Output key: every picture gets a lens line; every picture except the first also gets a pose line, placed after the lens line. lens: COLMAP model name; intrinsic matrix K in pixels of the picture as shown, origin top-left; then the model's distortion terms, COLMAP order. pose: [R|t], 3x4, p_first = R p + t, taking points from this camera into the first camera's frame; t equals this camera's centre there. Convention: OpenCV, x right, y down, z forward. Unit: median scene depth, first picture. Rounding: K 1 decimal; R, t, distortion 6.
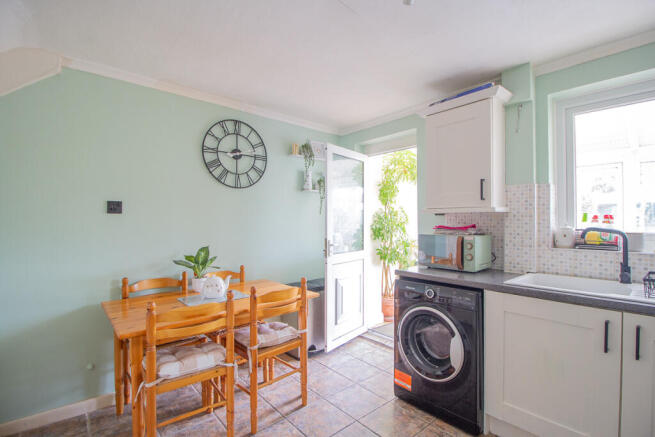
lens RADIAL K [[308.9, 0, 333.0], [0, 308.9, 217.2], [0, 0, 1]] dist [-0.001930, -0.000236]
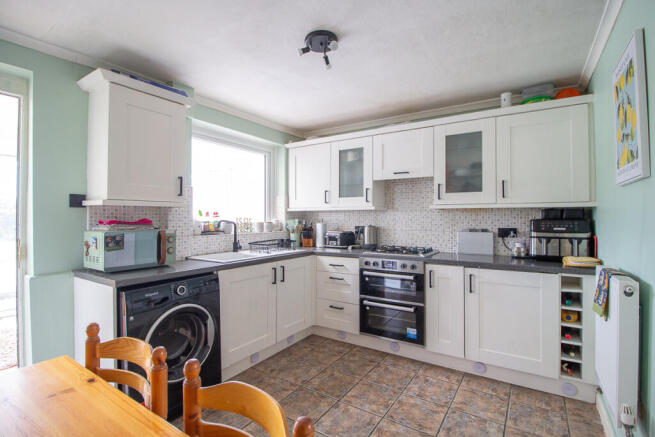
lens RADIAL K [[308.9, 0, 333.0], [0, 308.9, 217.2], [0, 0, 1]] dist [-0.001930, -0.000236]
pose [[-0.260278, 0.005638, 0.965517, -0.740430], [-0.004157, 0.999967, -0.006959, 0.026731], [-0.965525, -0.005825, -0.260246, 0.802835]]
